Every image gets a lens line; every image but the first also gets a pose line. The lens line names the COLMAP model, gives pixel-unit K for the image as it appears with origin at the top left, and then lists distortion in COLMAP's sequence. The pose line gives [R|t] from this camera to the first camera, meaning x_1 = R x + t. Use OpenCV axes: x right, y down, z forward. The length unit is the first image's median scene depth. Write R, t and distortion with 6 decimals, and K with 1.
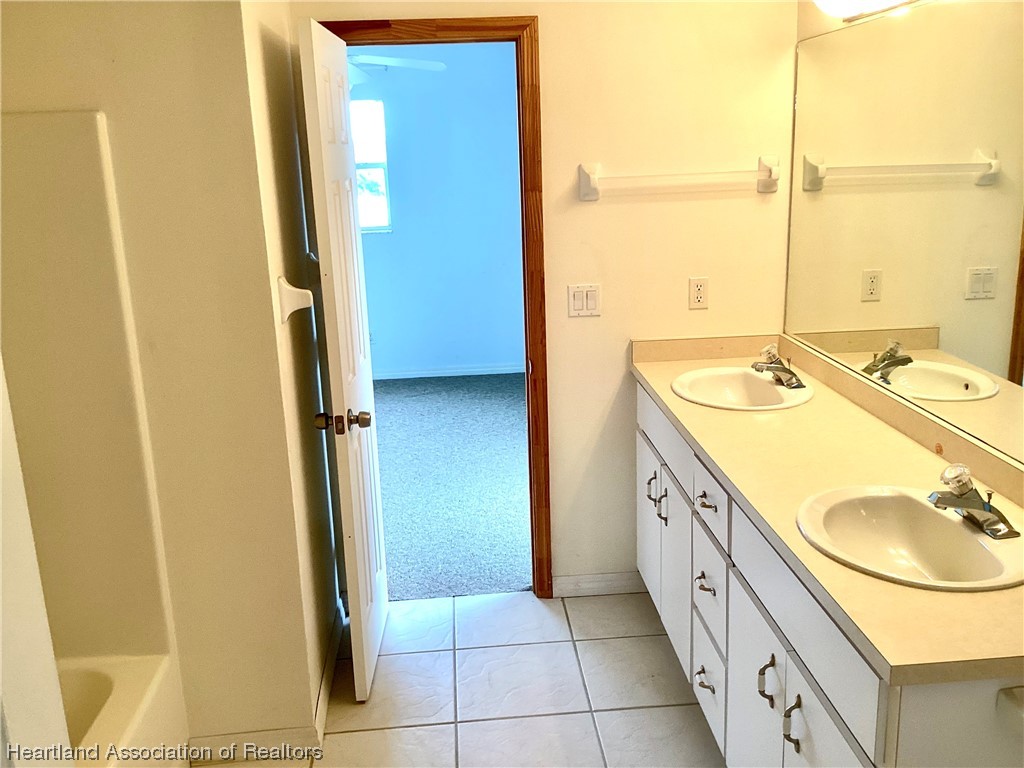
lens RADIAL K [[946.0, 0, 511.9], [0, 946.0, 382.2], [0, 0, 1]] dist [0.034757, 0.000000]
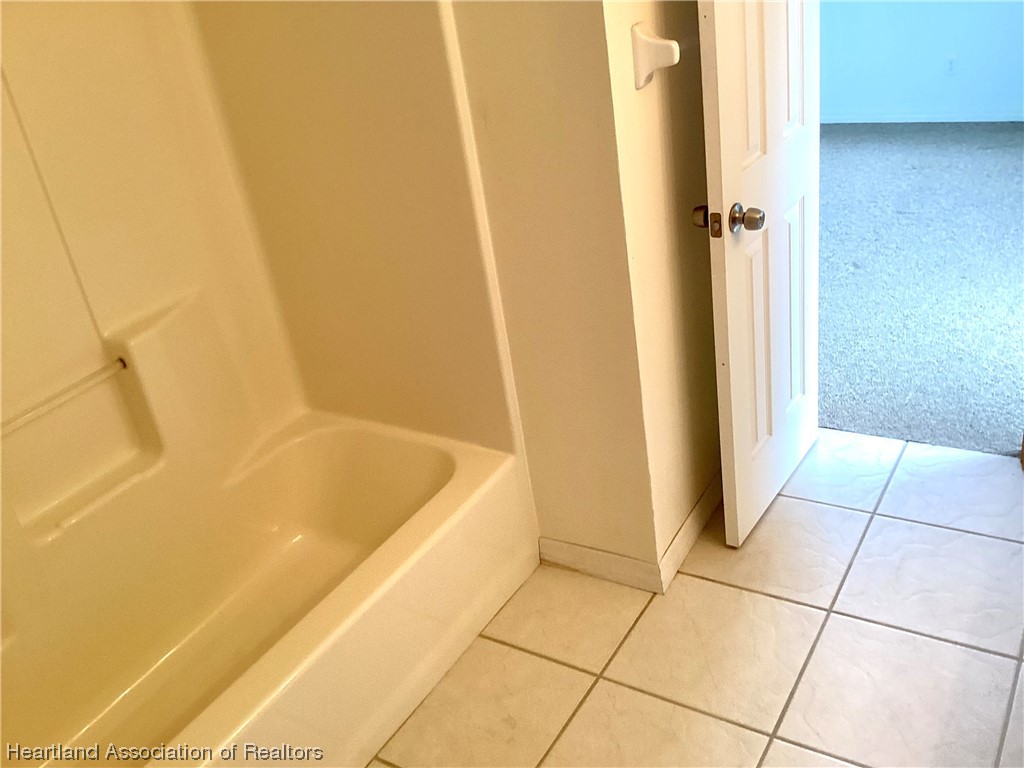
lens RADIAL K [[946.0, 0, 512.2], [0, 946.0, 388.3], [0, 0, 1]] dist [0.034757, 0.000000]
pose [[0.797804, 0.200962, -0.568439, 0.132778], [-0.023148, 0.952329, 0.304192, -0.052122], [0.602472, -0.229528, 0.764424, 0.248089]]
